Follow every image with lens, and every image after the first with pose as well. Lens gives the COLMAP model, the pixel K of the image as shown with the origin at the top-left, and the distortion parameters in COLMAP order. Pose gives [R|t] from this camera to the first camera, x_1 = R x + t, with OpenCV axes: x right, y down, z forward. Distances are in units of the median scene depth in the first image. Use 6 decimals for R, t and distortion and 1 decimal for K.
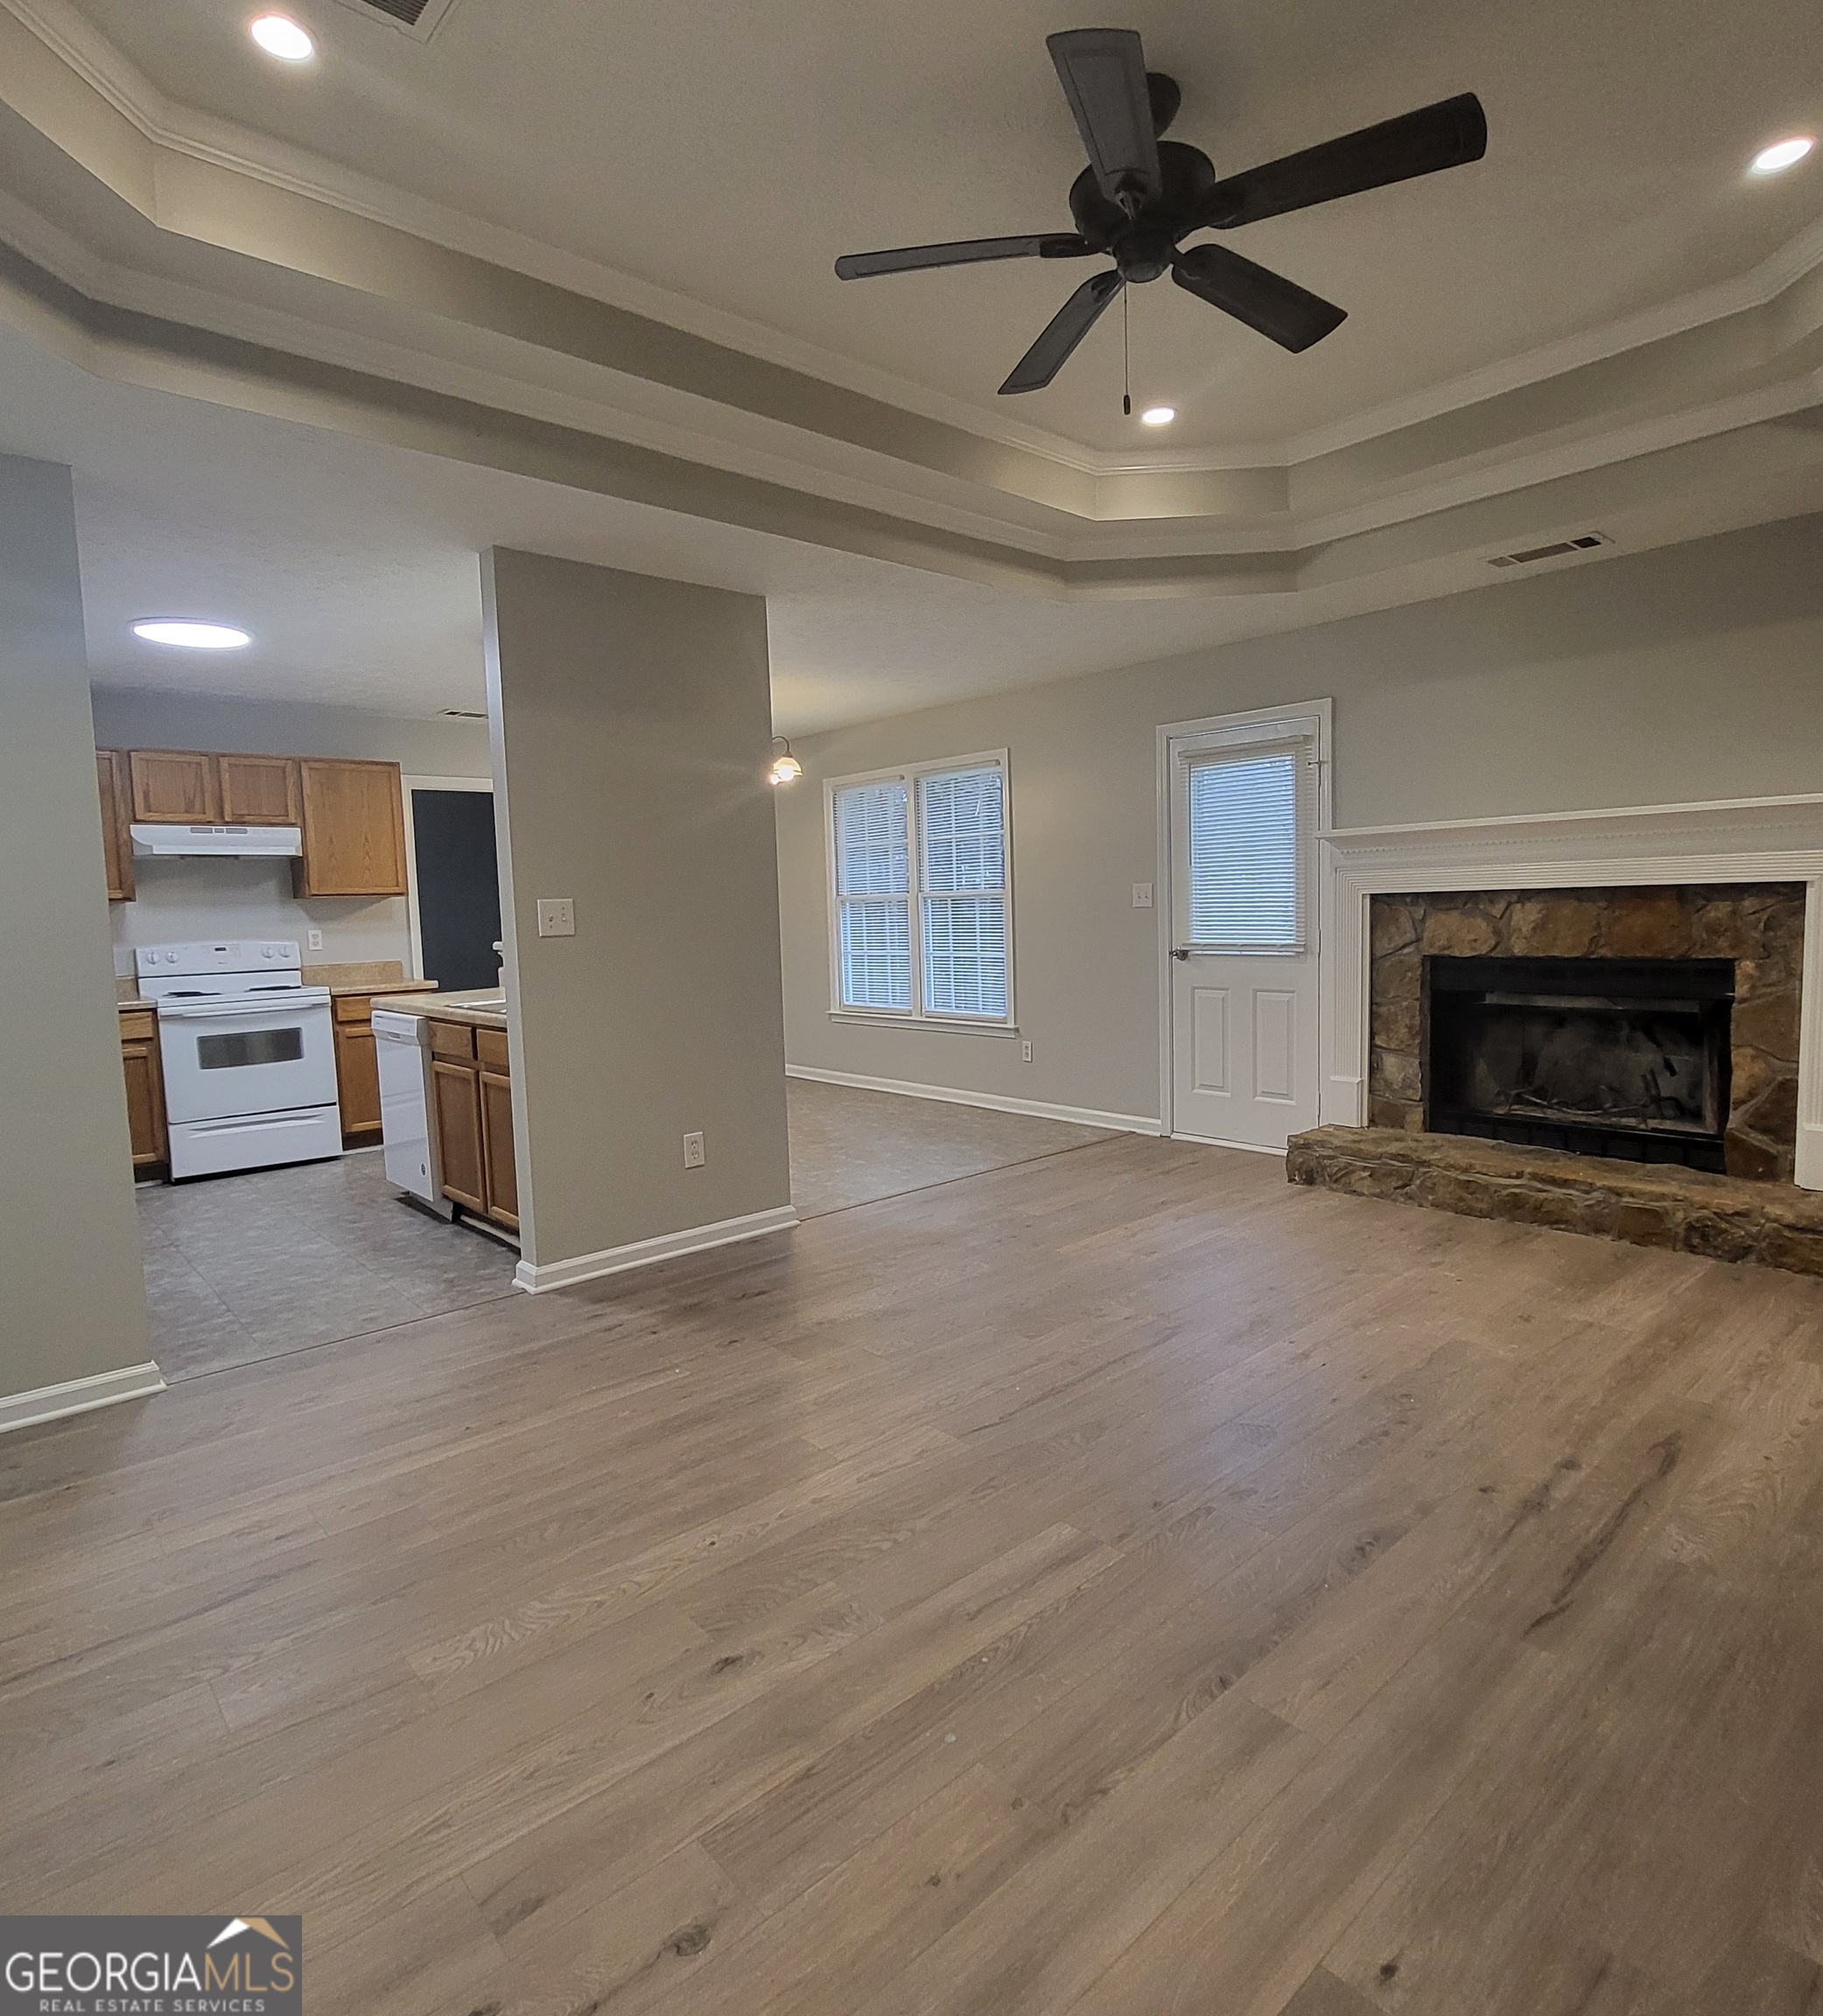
lens RADIAL K [[1115.7, 0, 910.9], [0, 1115.7, 1000.8], [0, 0, 1]] dist [0.000548, 0.000543]
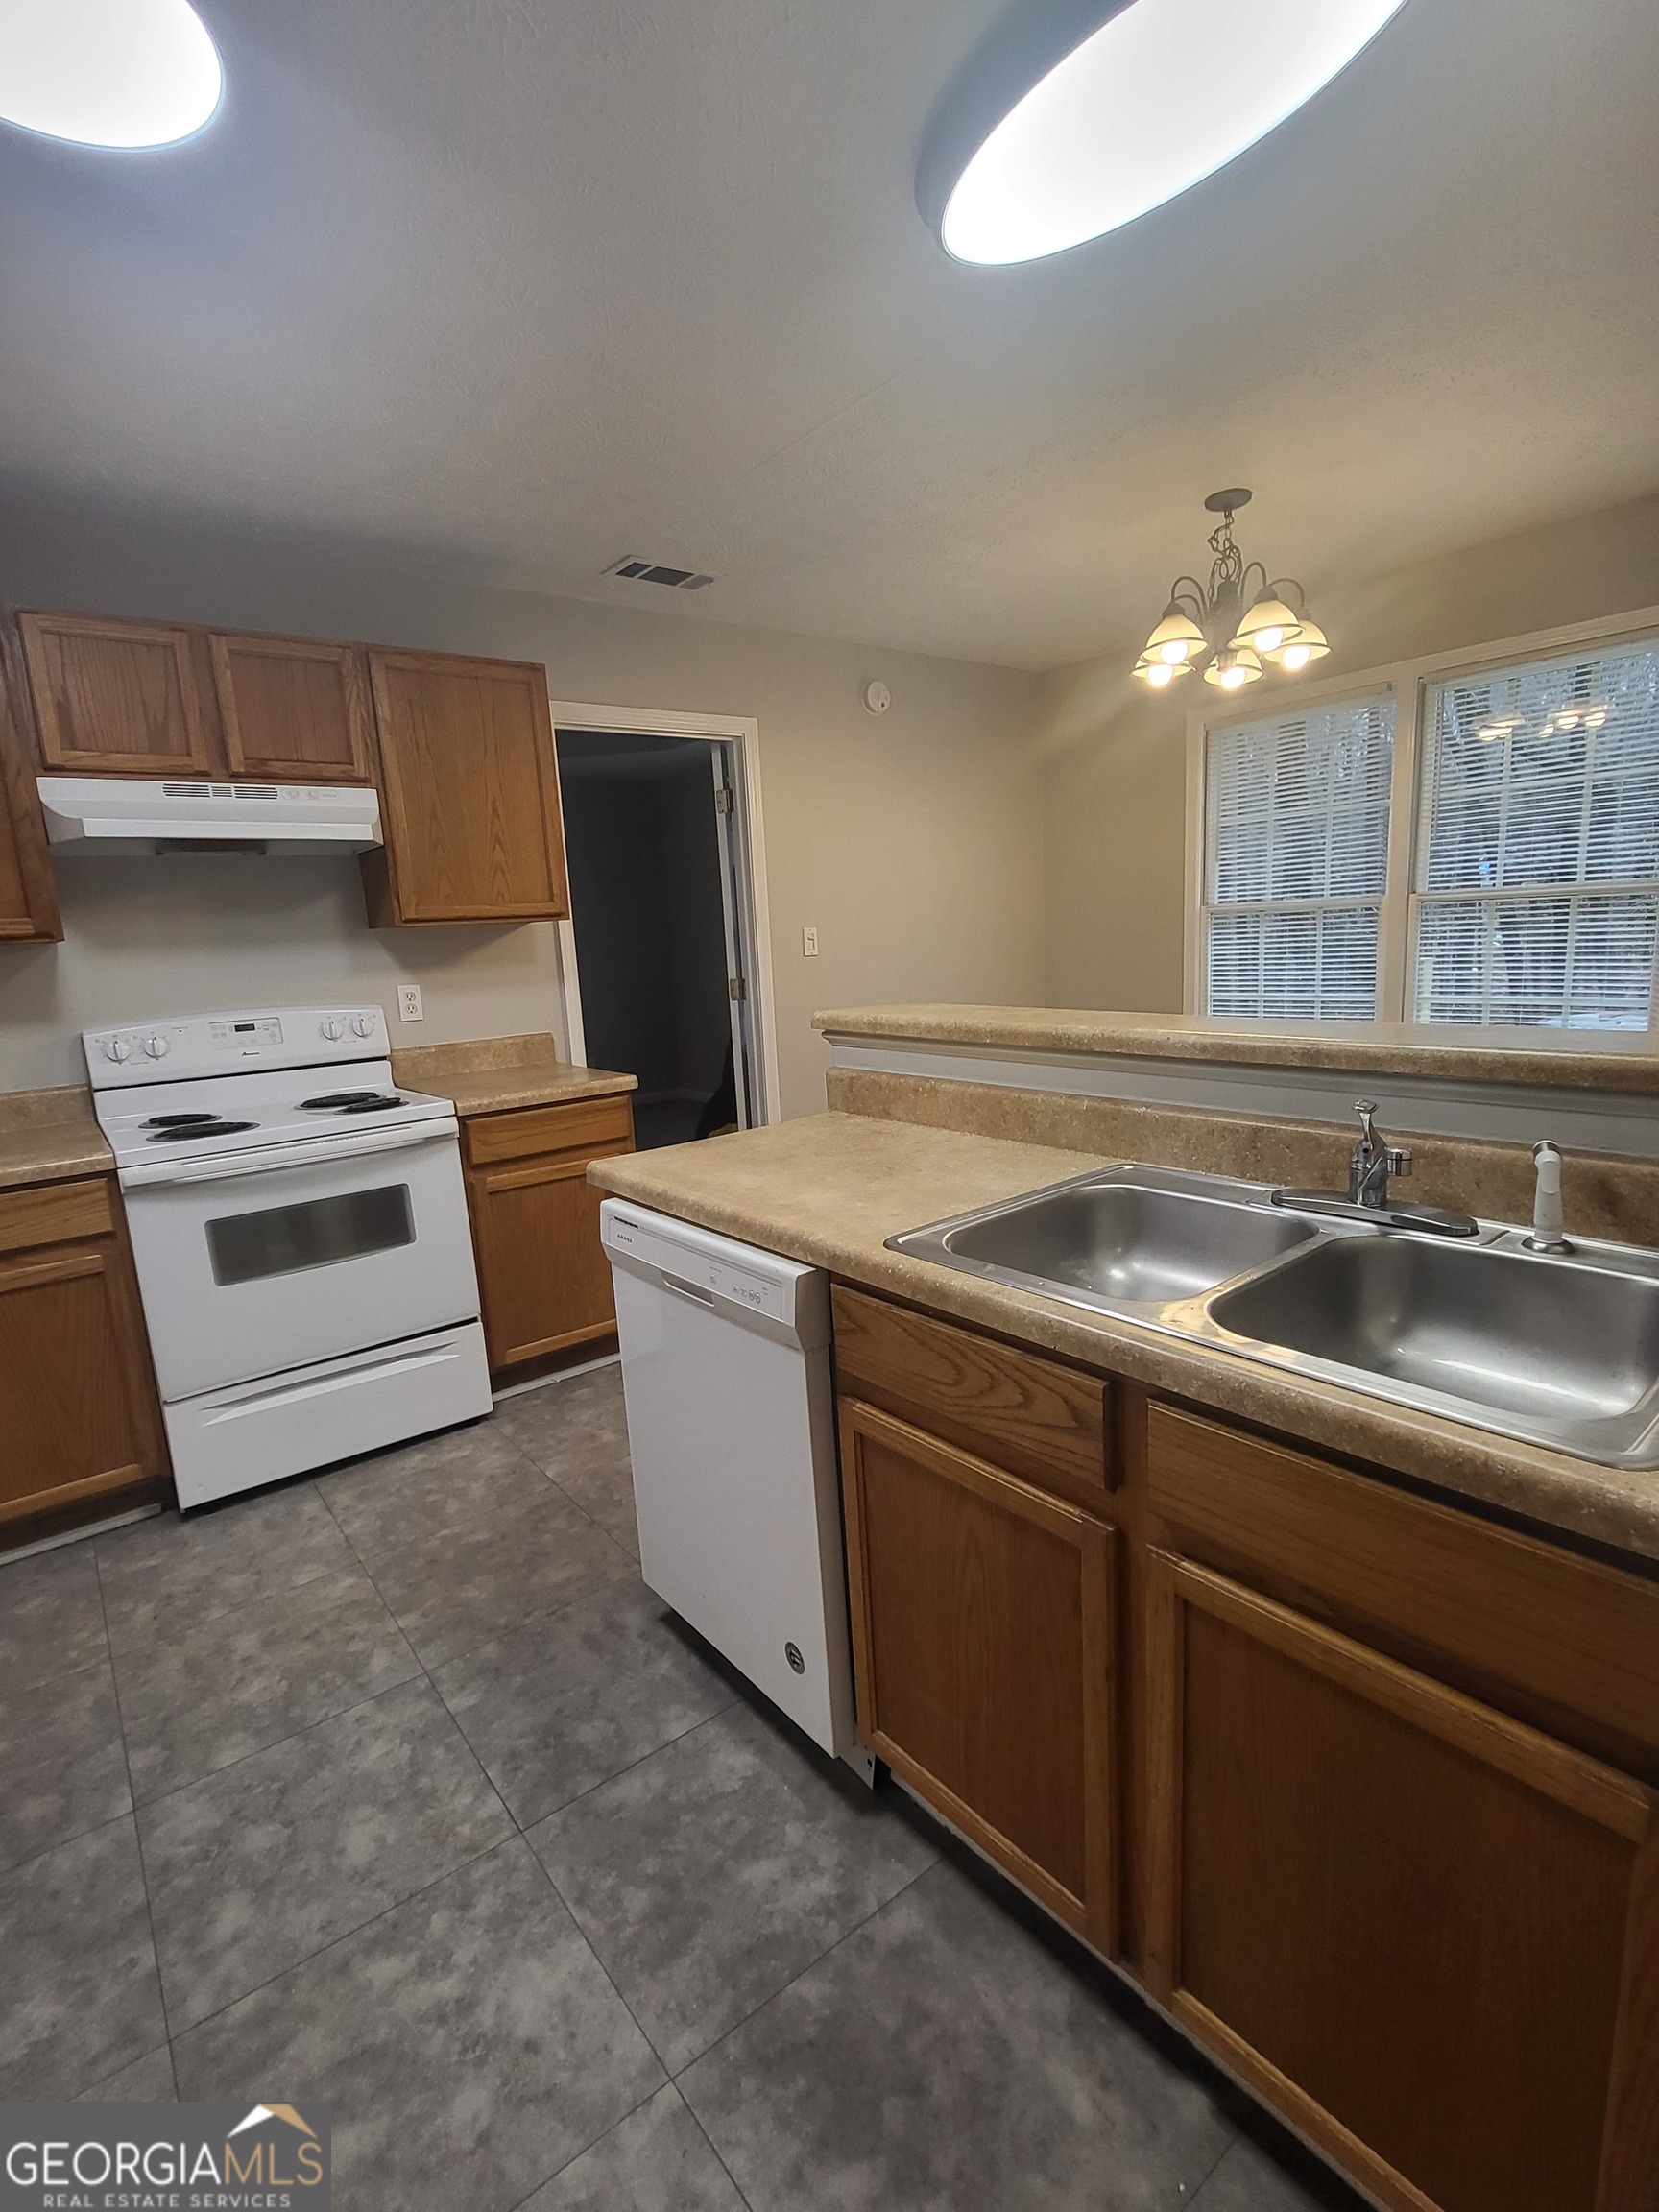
lens RADIAL K [[1024.0, 0, 831.3], [0, 1024.0, 1117.4], [0, 0, 1]] dist [0.001362, -0.000789]
pose [[0.998170, -0.013113, -0.059033, -0.433431], [0.018907, 0.994939, 0.098689, -0.064676], [0.057440, -0.099624, 0.993366, 0.733144]]
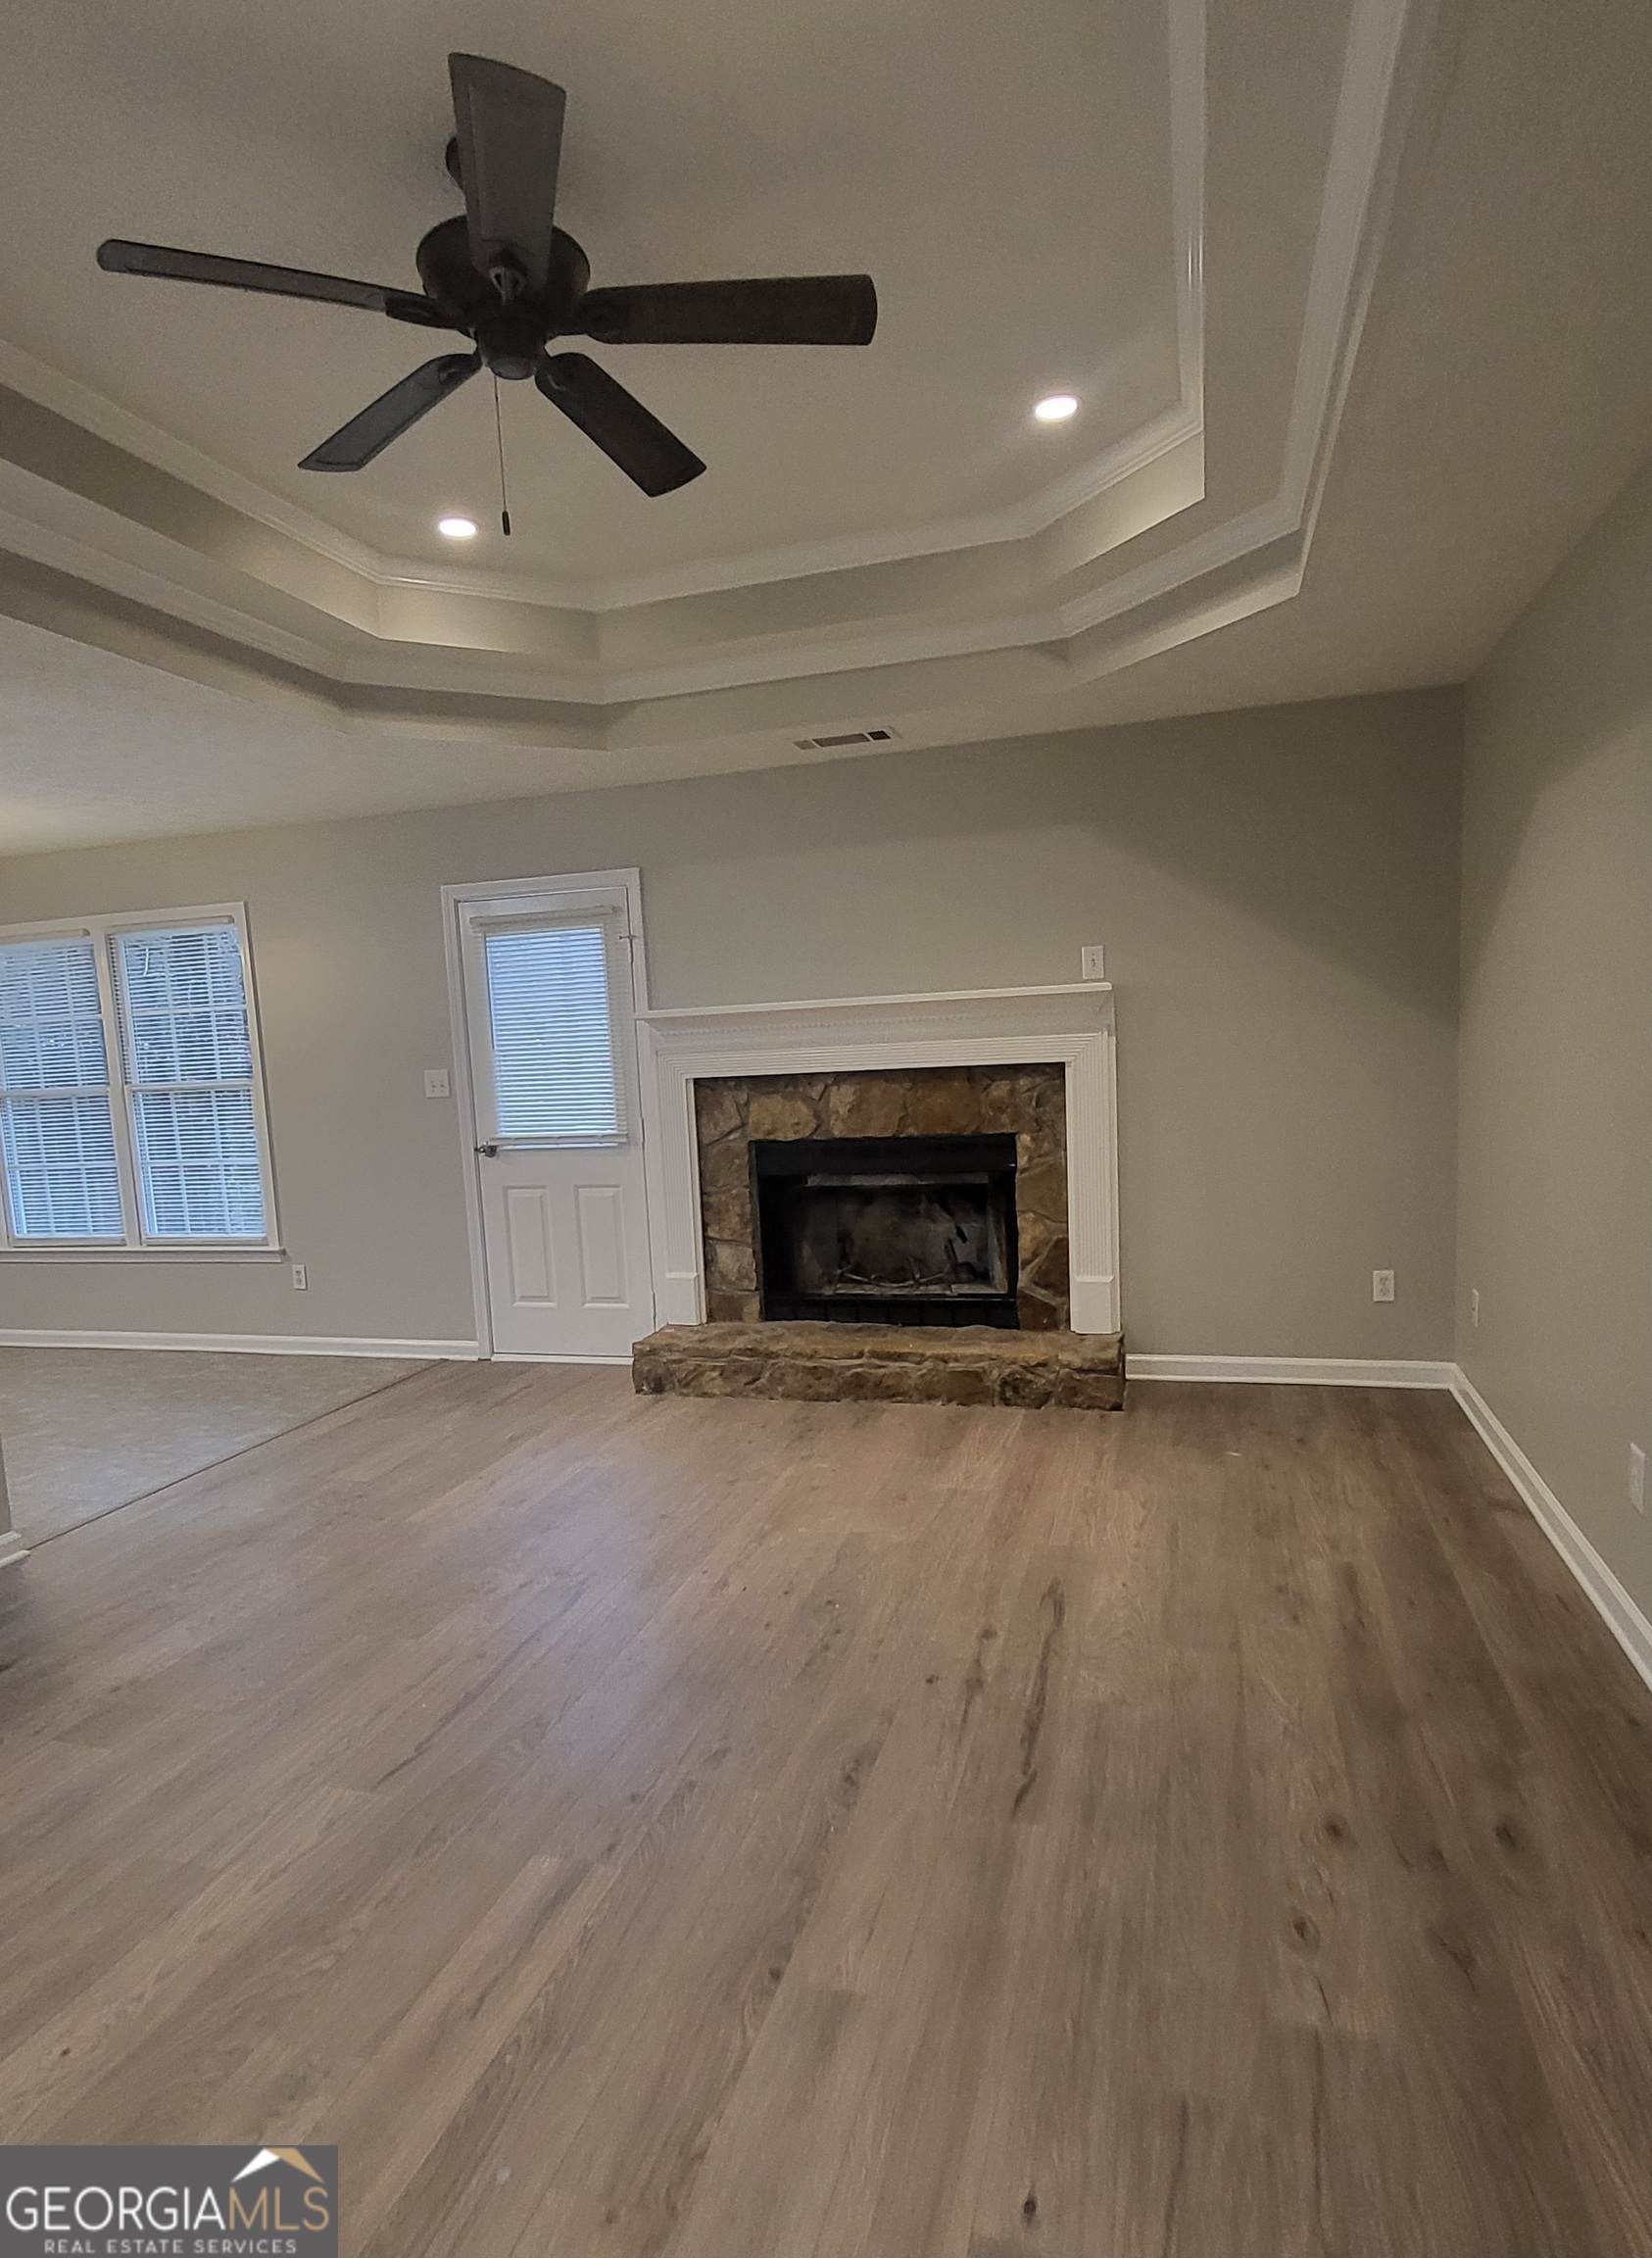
lens RADIAL K [[1259.9, 0, 791.2], [0, 1259.9, 1198.8], [0, 0, 1]] dist [0.004250, -0.004657]
pose [[0.857661, -0.072992, 0.509008, -0.077004], [0.068069, 0.997279, 0.028317, -0.020450], [-0.509690, 0.010361, 0.860296, 0.041409]]
